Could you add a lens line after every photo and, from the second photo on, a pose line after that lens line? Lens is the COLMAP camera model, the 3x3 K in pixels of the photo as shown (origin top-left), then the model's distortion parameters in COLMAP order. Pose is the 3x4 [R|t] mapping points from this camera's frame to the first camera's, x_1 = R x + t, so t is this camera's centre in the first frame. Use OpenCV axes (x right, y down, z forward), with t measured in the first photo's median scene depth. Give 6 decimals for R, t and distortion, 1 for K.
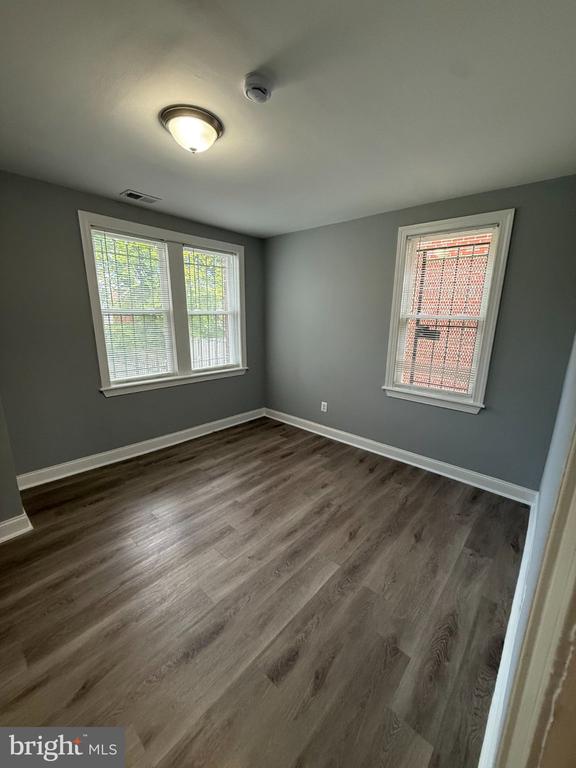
lens RADIAL K [[304.8, 0, 291.2], [0, 304.8, 381.1], [0, 0, 1]] dist [-0.000622, -0.000031]
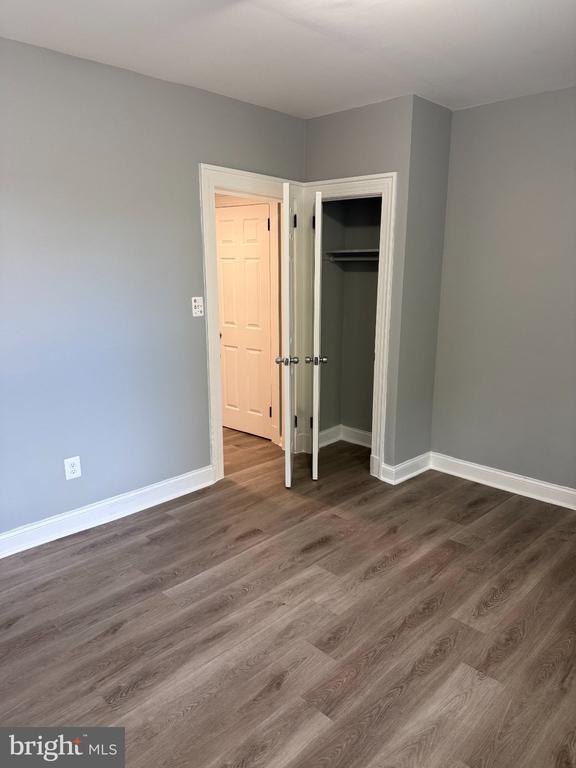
lens RADIAL K [[536.7, 0, 291.4], [0, 536.7, 383.4], [0, 0, 1]] dist [0.088401, -0.117554]
pose [[-0.998867, -0.026160, 0.039747, -0.193736], [-0.006852, 0.905690, 0.423884, -0.421970], [-0.047088, 0.423132, -0.904844, 1.934179]]
